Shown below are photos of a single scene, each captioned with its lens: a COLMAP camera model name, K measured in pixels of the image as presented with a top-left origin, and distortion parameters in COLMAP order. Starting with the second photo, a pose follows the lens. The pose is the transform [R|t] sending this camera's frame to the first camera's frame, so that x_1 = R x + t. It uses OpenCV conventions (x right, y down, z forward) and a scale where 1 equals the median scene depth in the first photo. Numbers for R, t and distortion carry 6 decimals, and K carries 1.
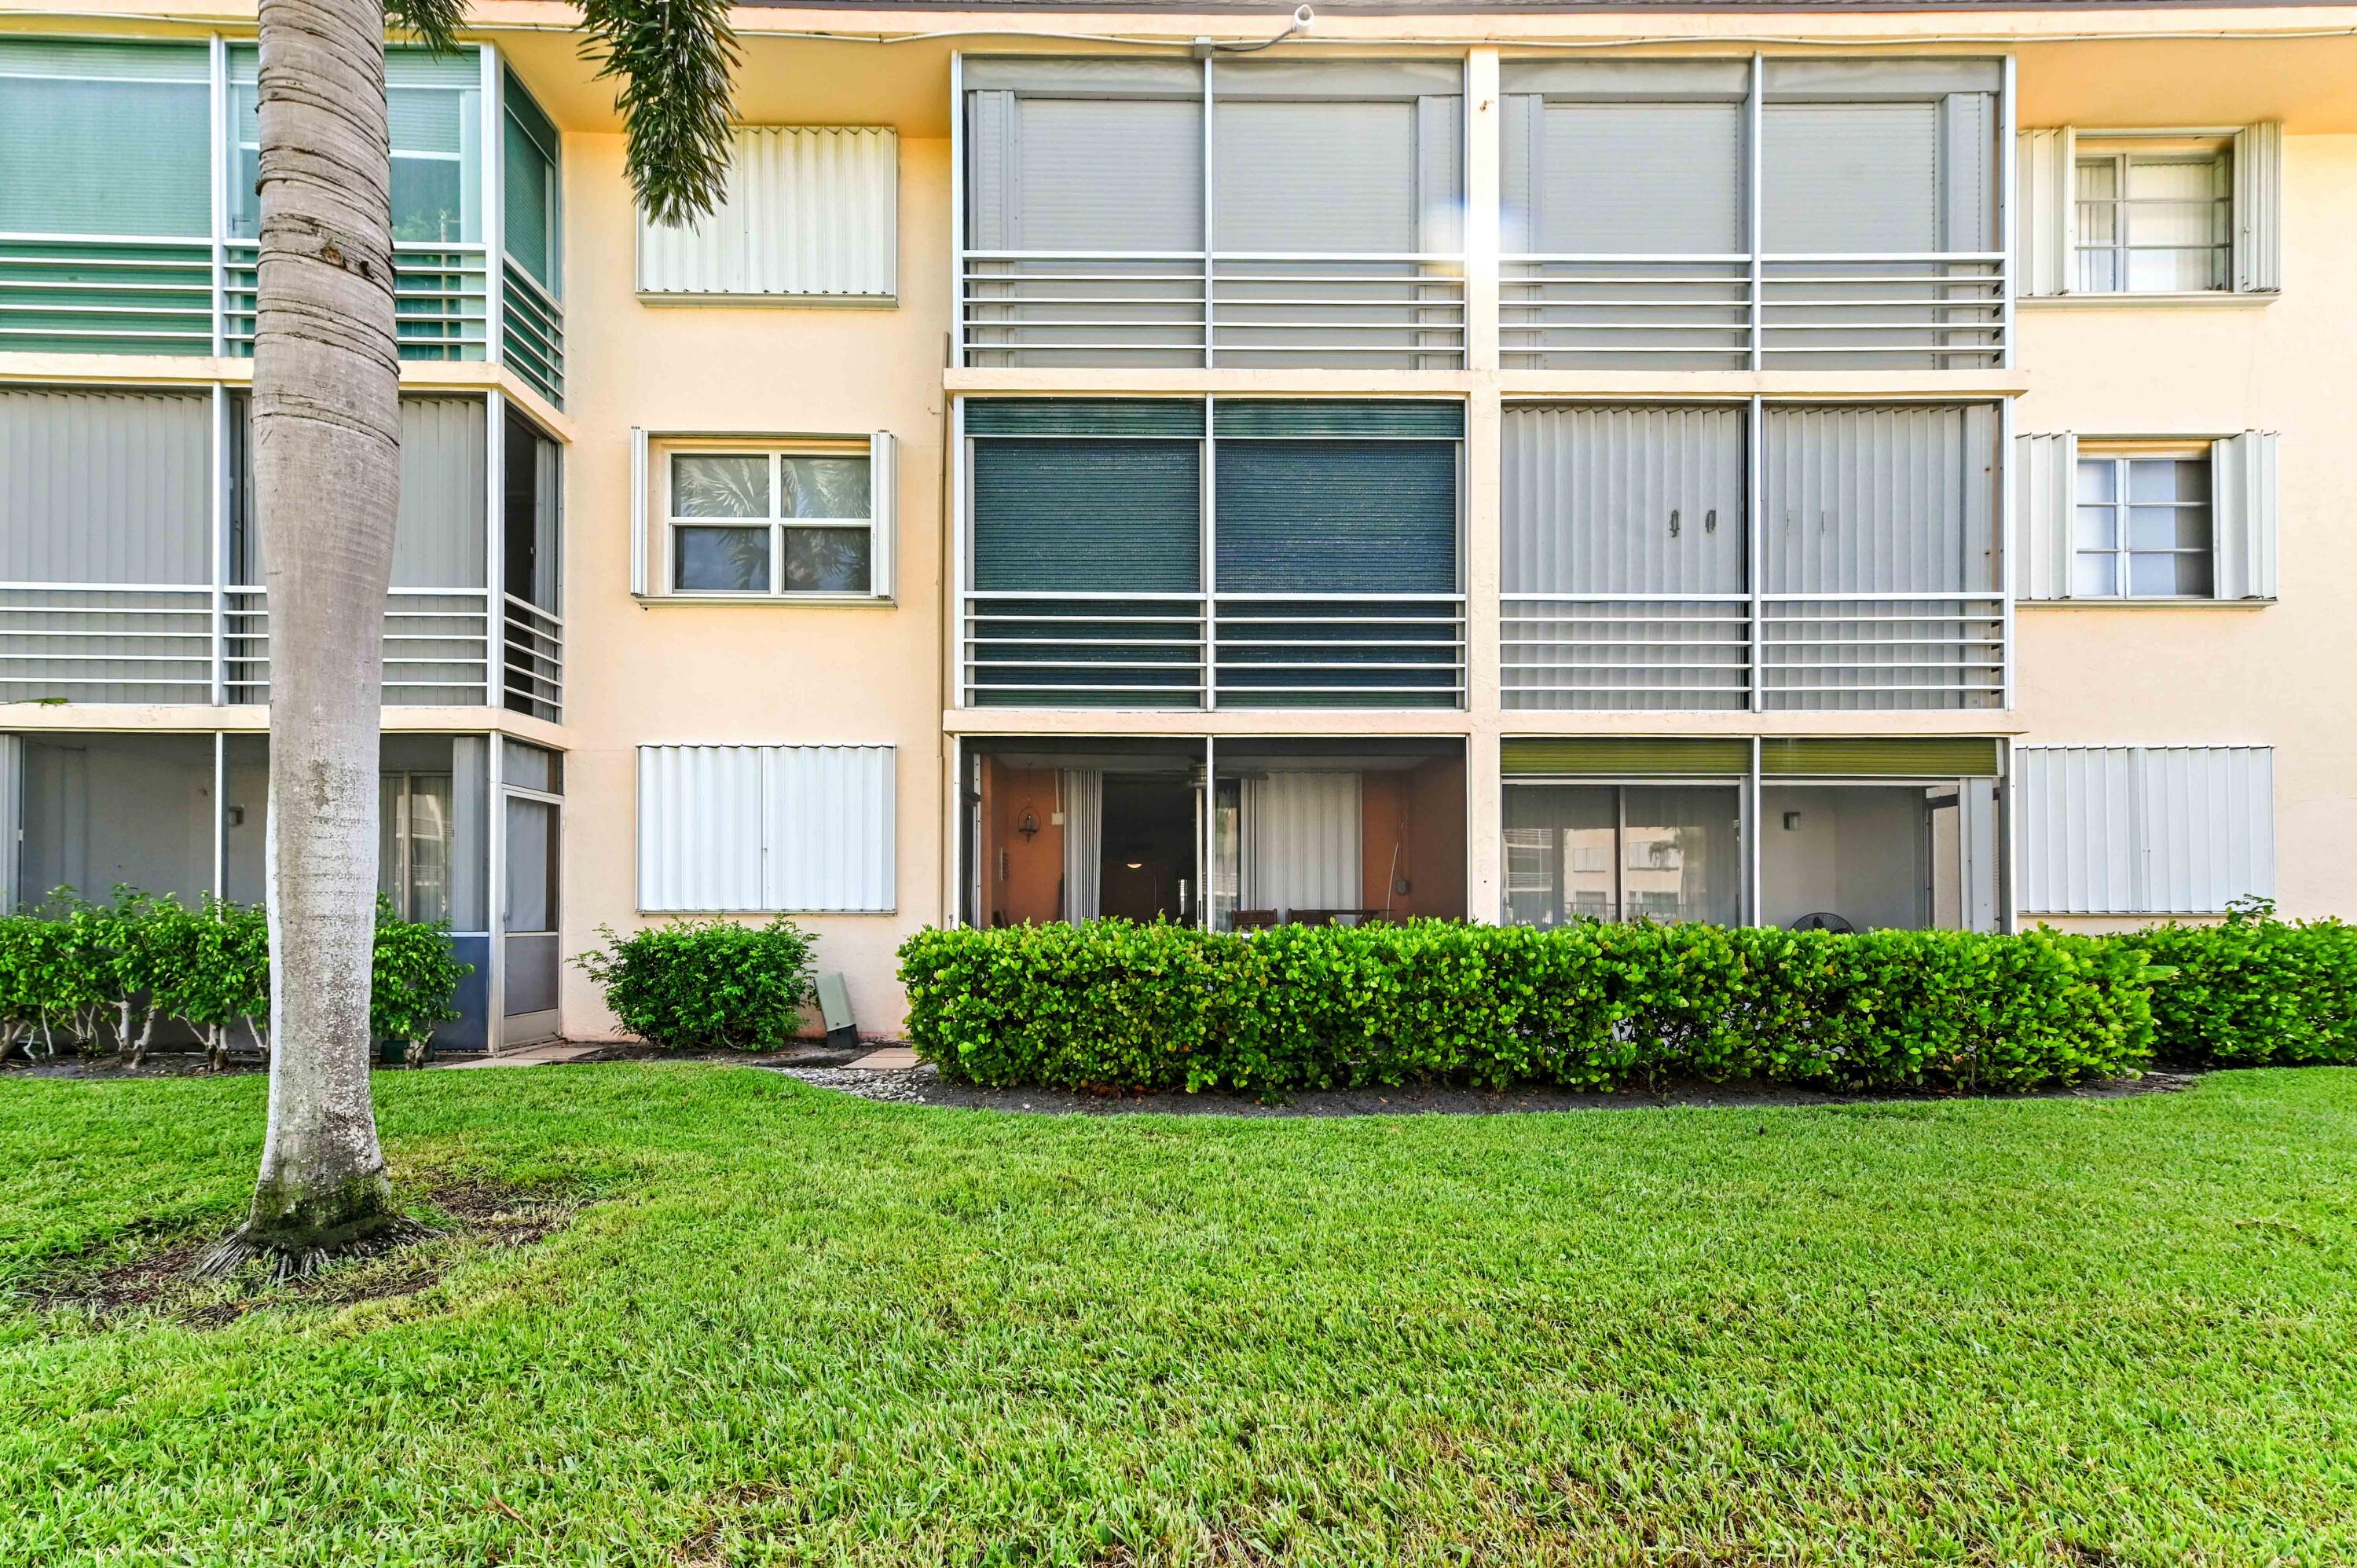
lens RADIAL K [[929.0, 0, 1178.9], [0, 929.0, 896.0], [0, 0, 1]] dist [0.010773, -0.000054]
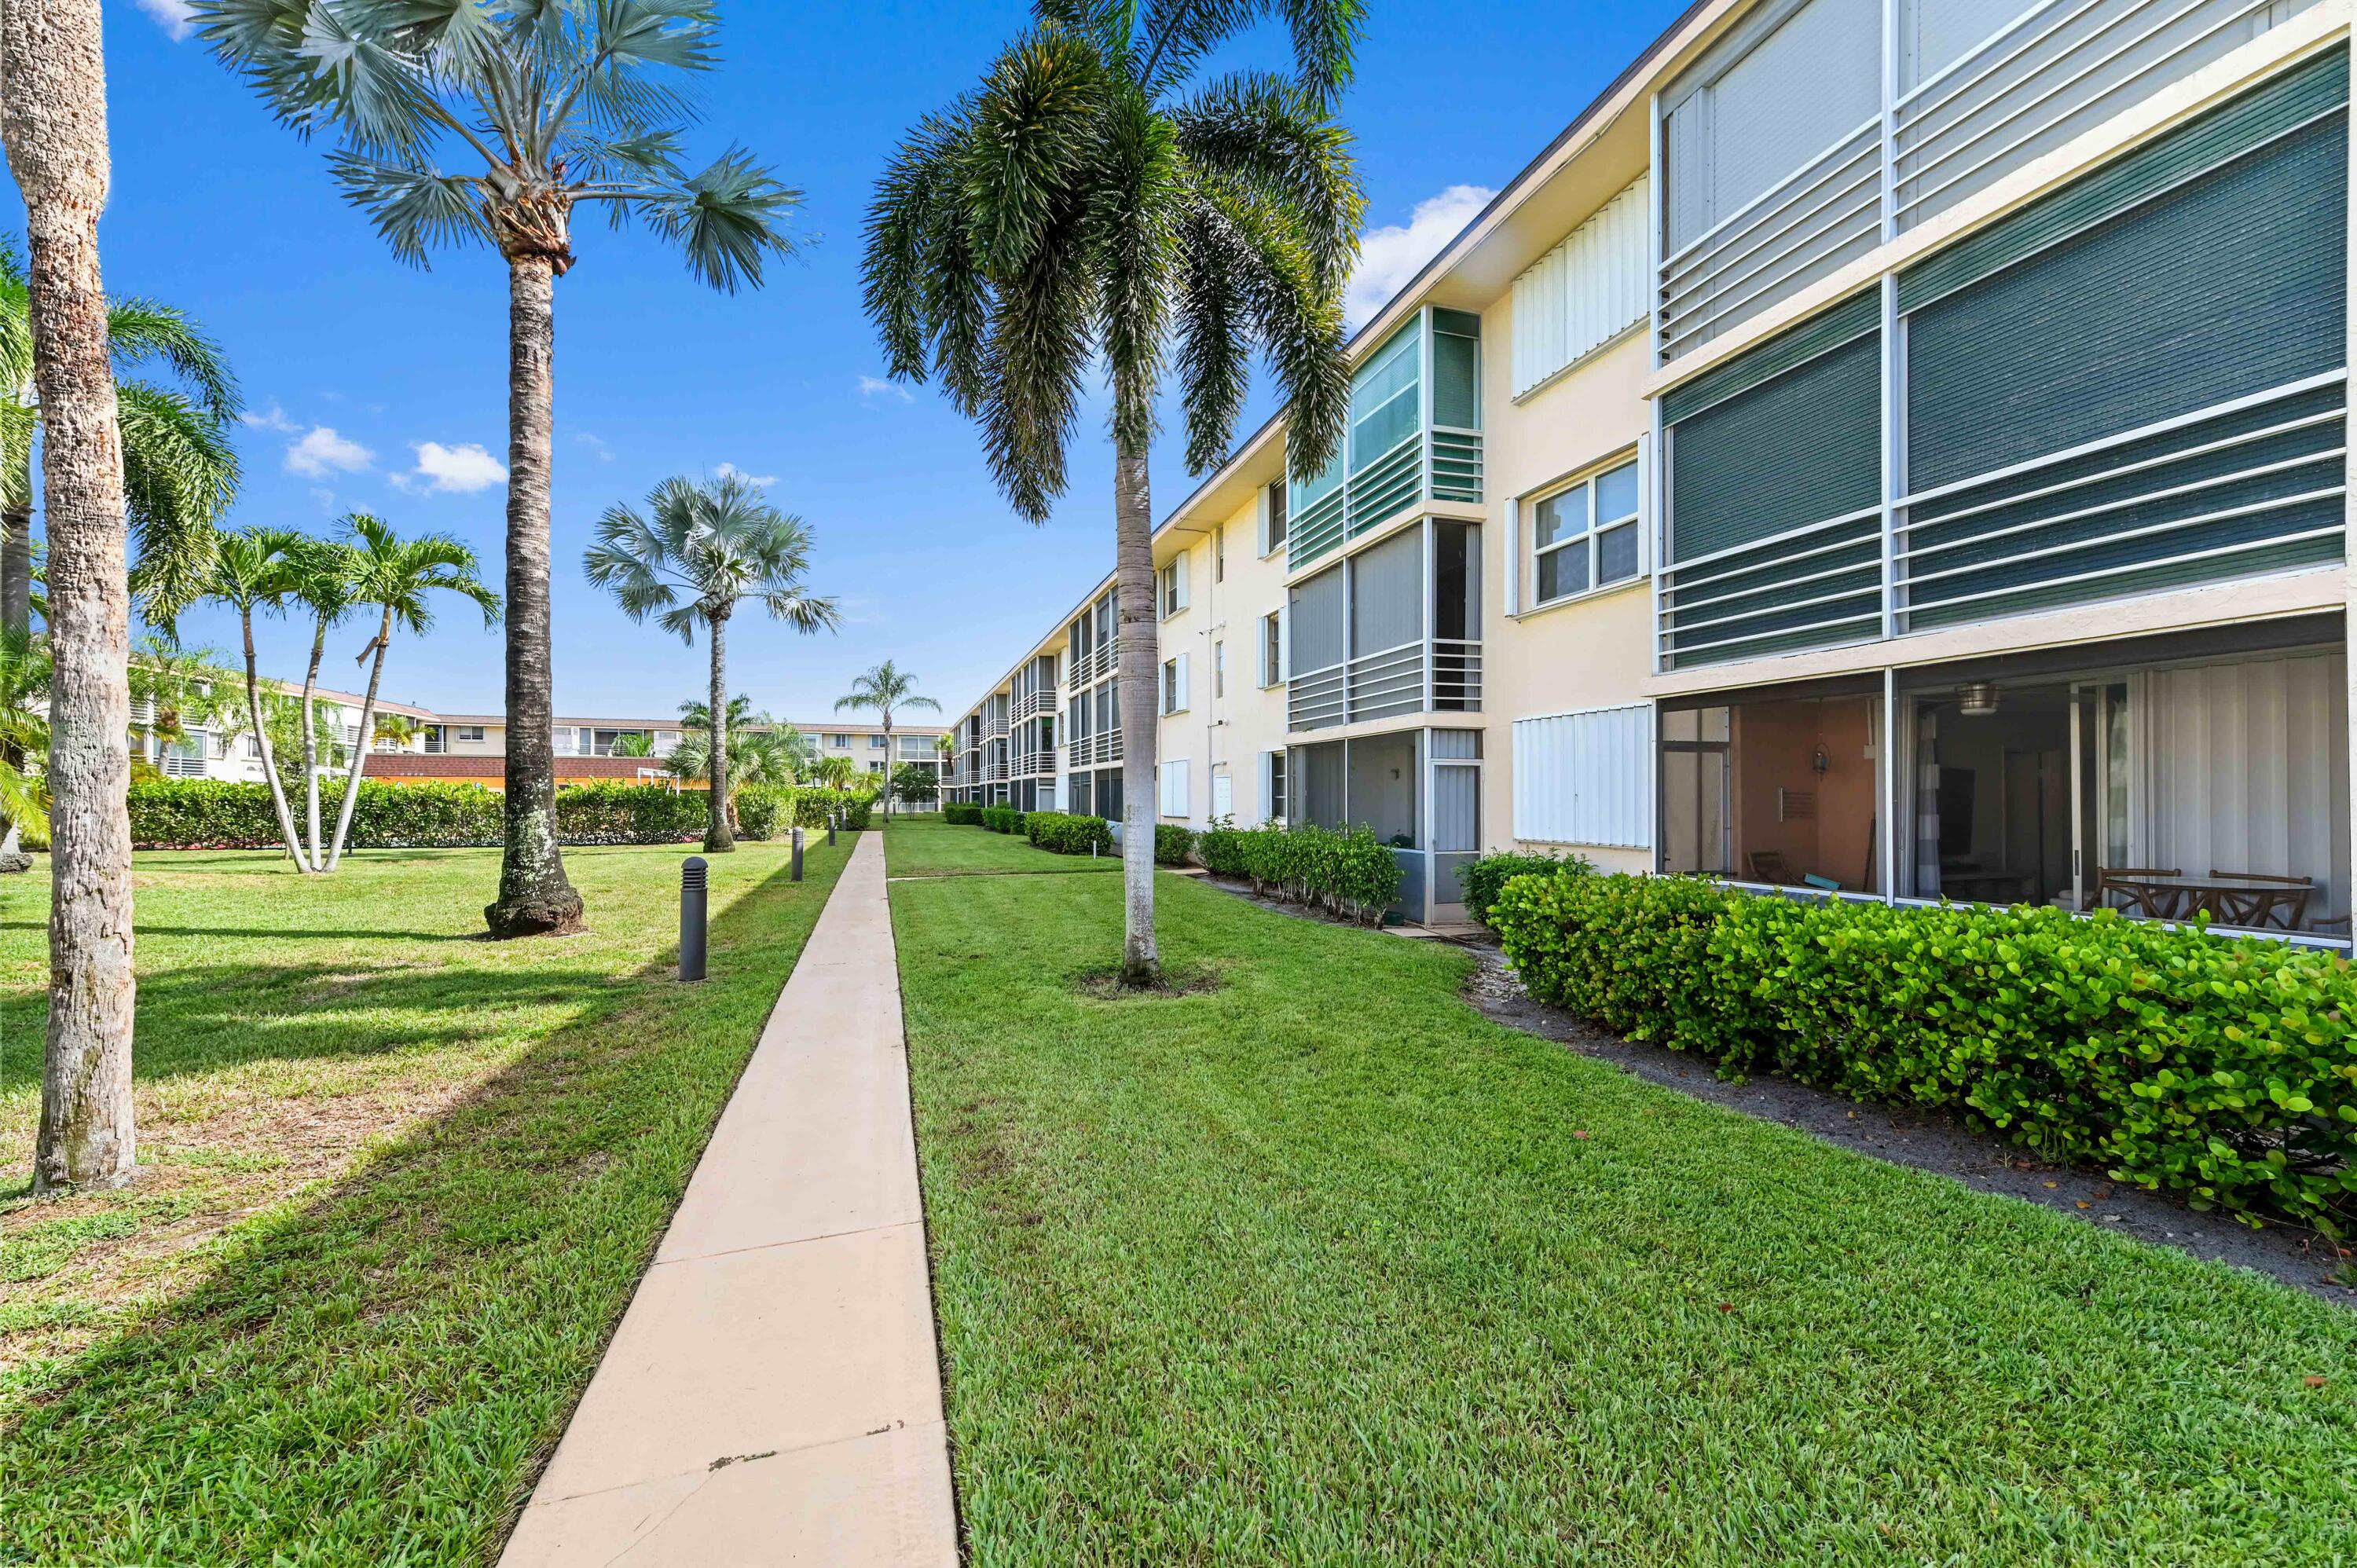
lens RADIAL K [[927.6, 0, 1178.5], [0, 927.6, 784.0], [0, 0, 1]] dist [0.001565, 0.000057]
pose [[0.291253, -0.014433, -0.956537, 0.652131], [0.006452, 0.999893, -0.013123, -0.057524], [0.956624, -0.002349, 0.291315, 0.120785]]
